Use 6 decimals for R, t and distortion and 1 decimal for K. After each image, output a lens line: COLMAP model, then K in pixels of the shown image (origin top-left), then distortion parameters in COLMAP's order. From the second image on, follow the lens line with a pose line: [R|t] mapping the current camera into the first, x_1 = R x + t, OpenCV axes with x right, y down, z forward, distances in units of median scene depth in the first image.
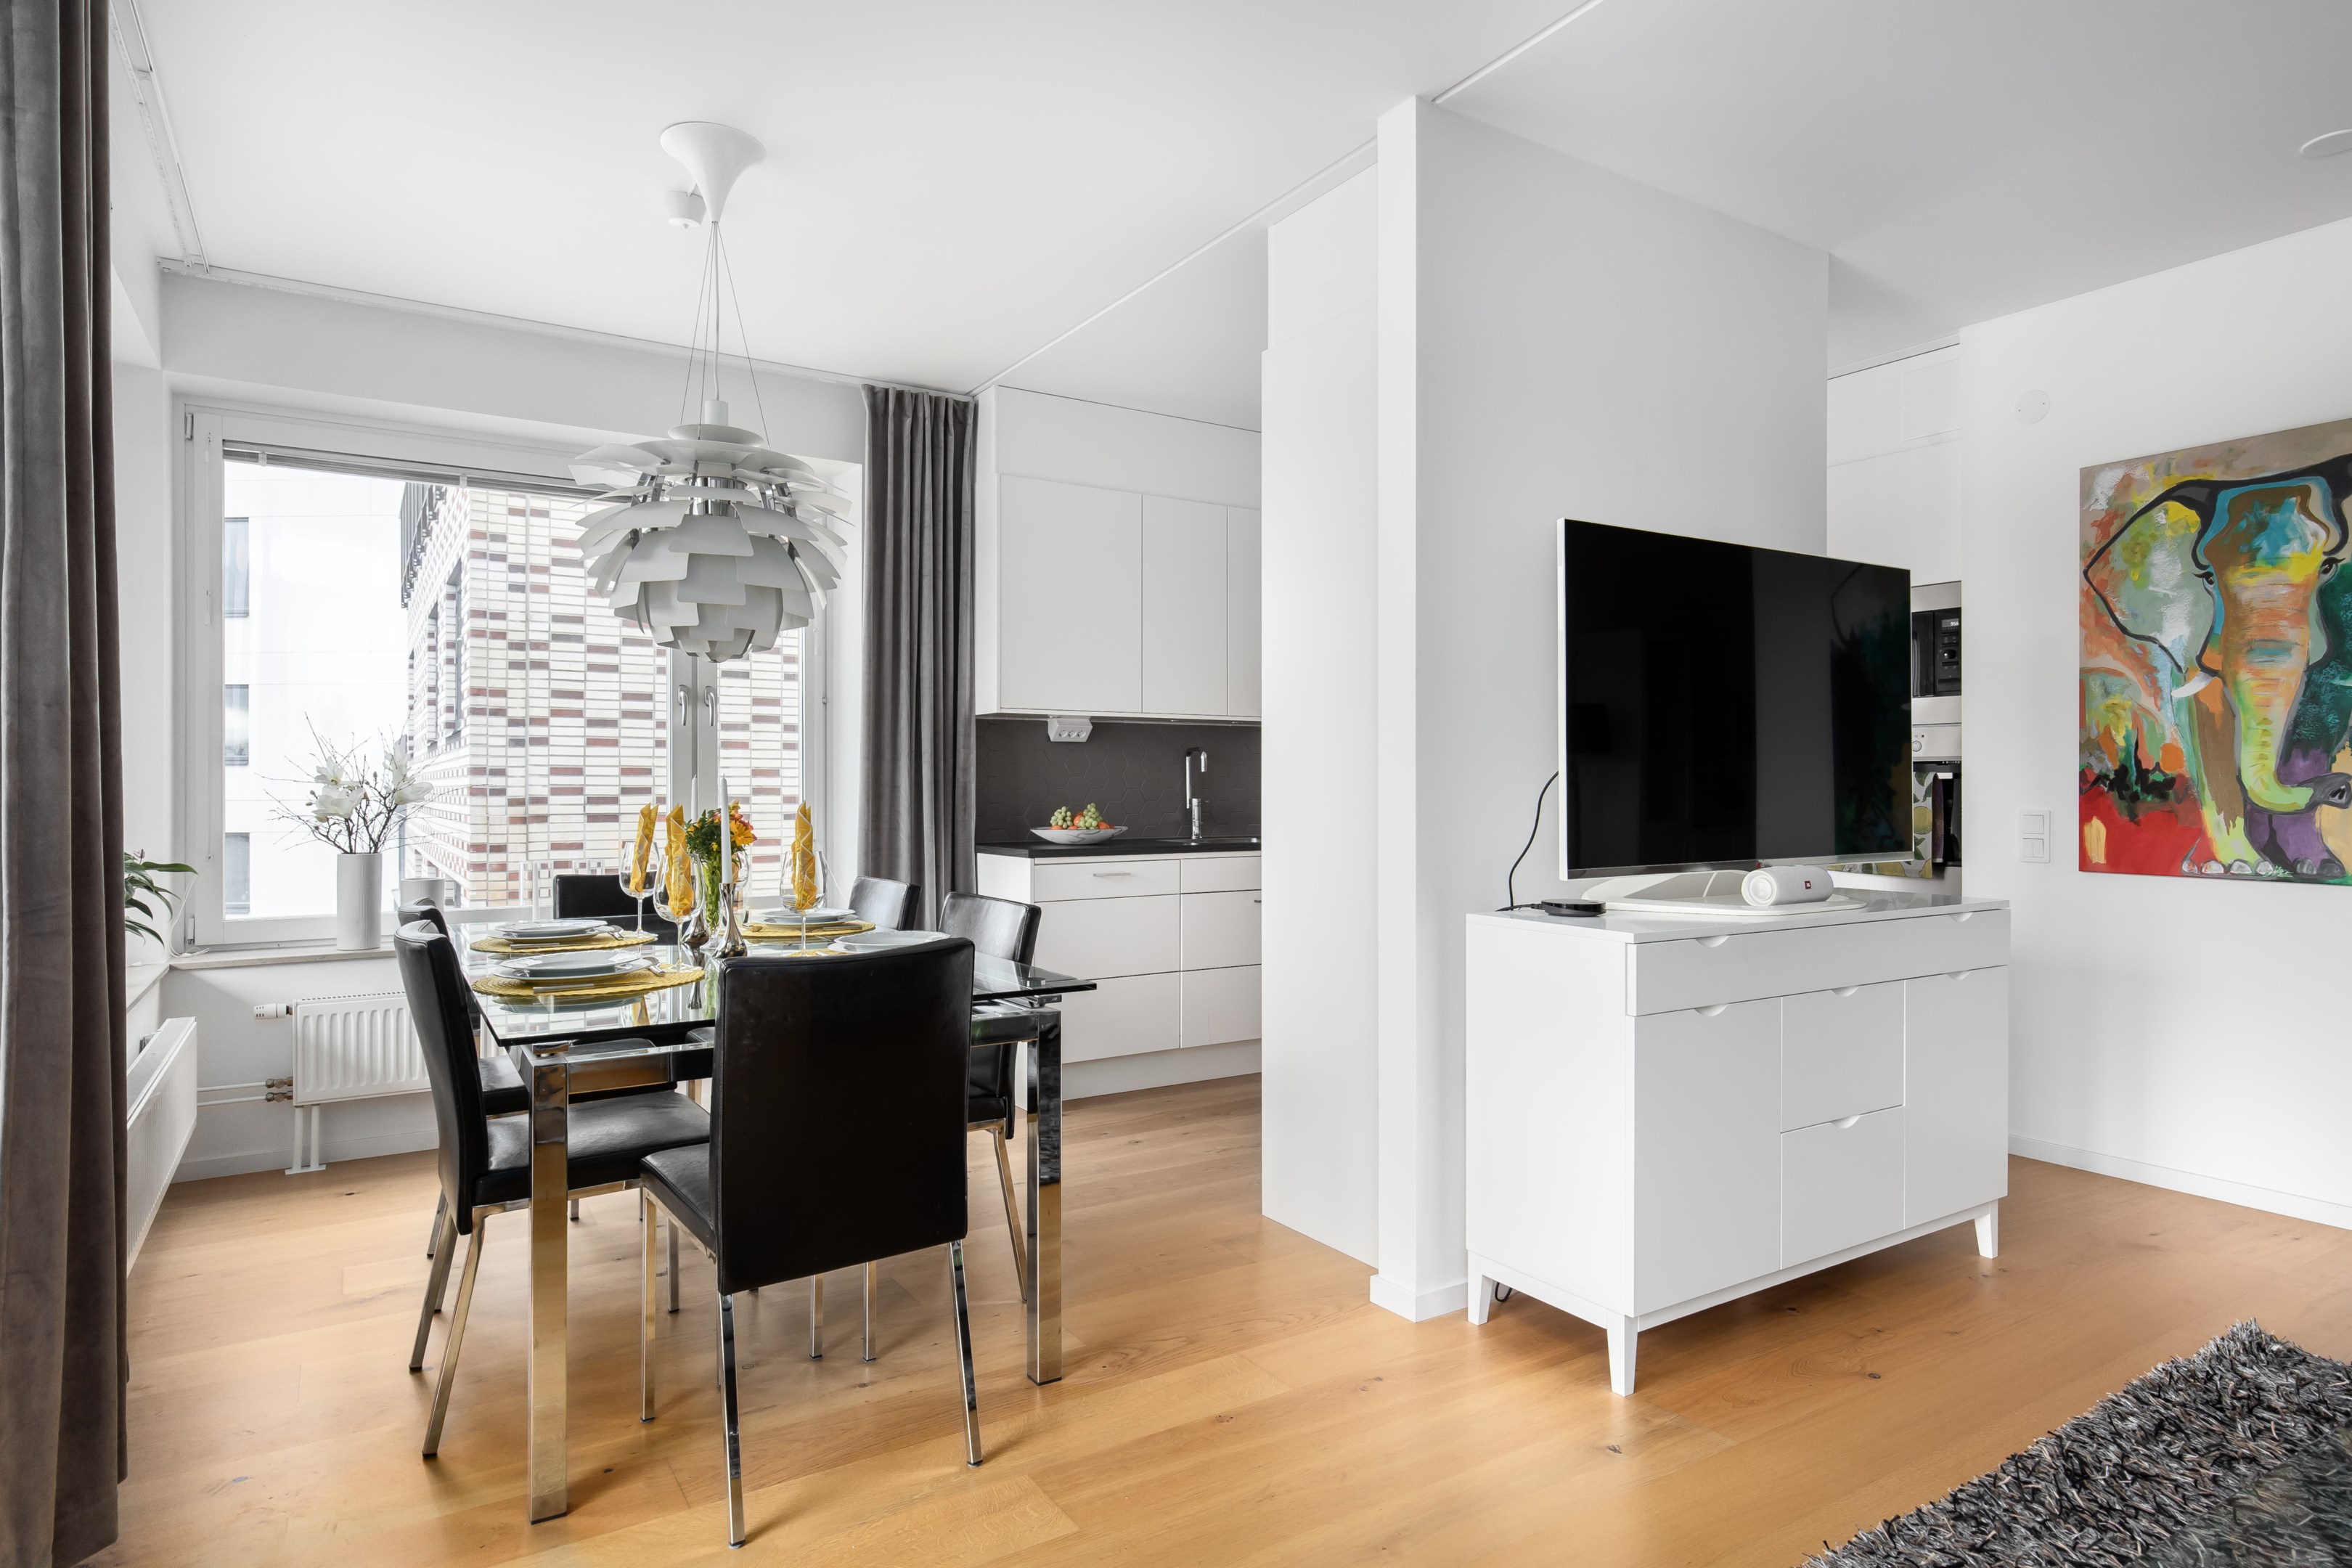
lens RADIAL K [[1306.2, 0, 1168.3], [0, 1306.2, 783.4], [0, 0, 1]] dist [0.004813, 0.000555]
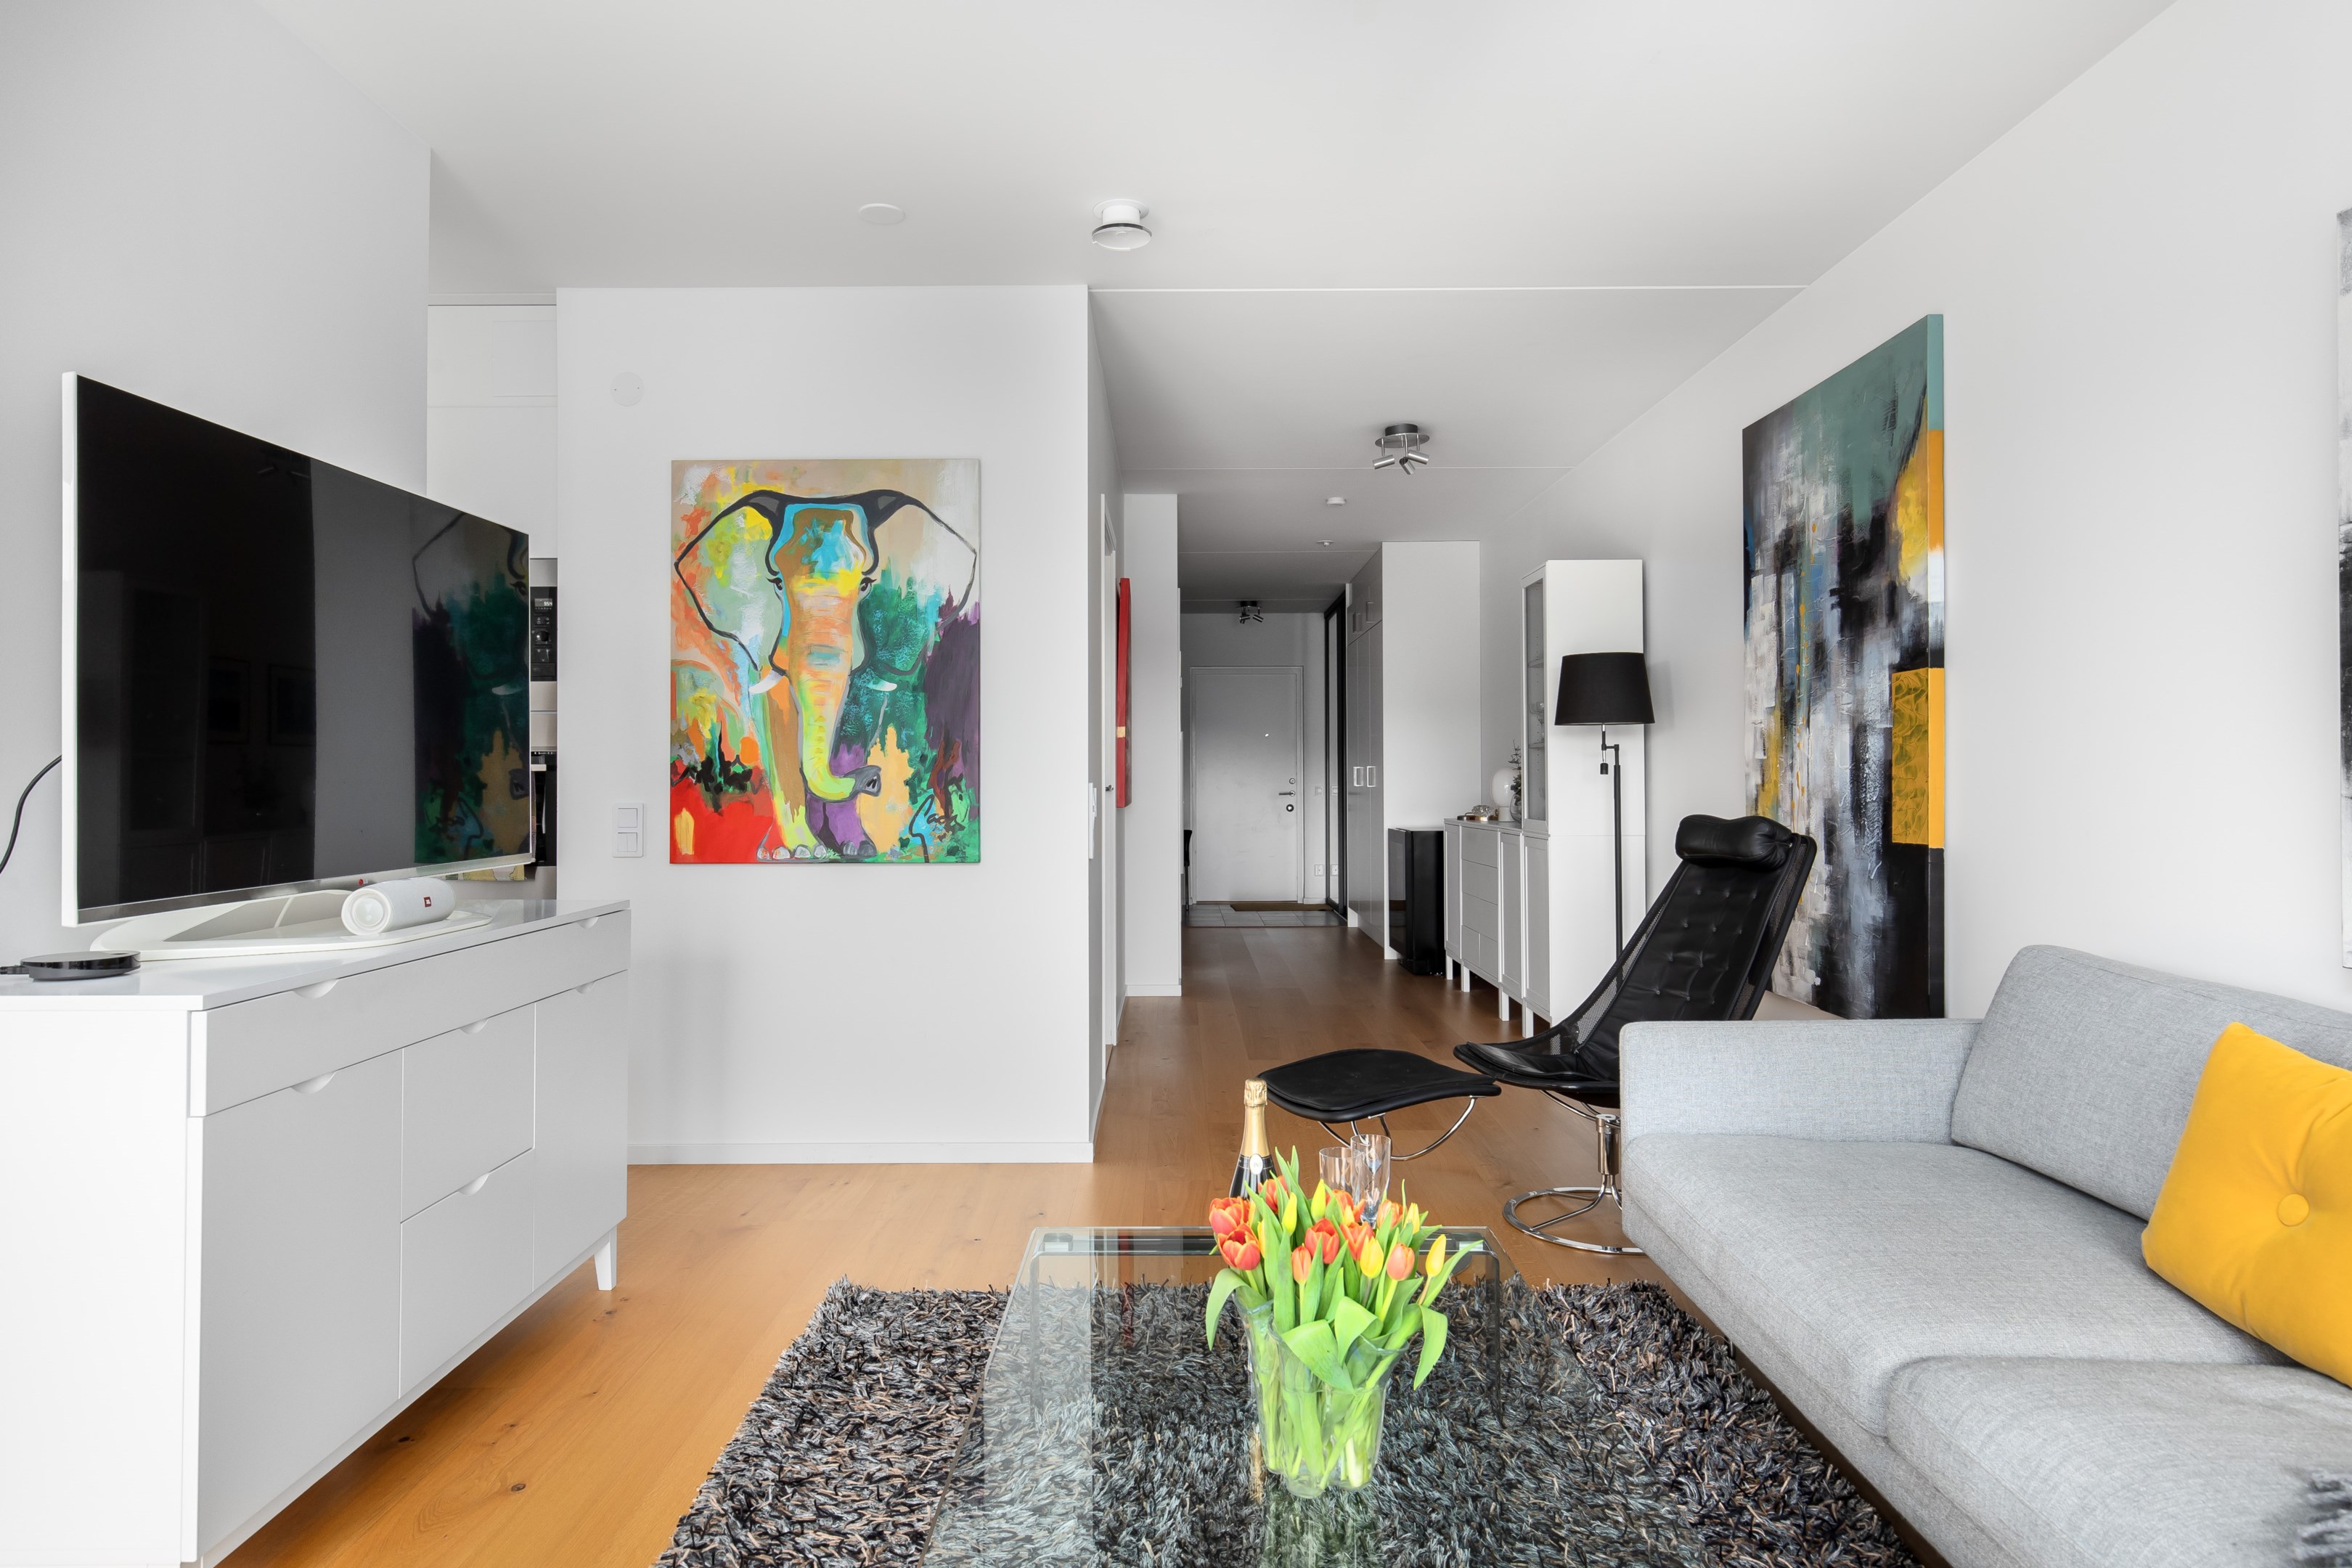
lens RADIAL K [[1397.9, 0, 1193.0], [0, 1397.9, 750.6], [0, 0, 1]] dist [0.003996, -0.000014]
pose [[0.529348, 0.011587, 0.848326, 0.003497], [0.004009, 0.999861, -0.016158, -0.000117], [-0.848396, 0.011954, 0.529228, 0.112944]]
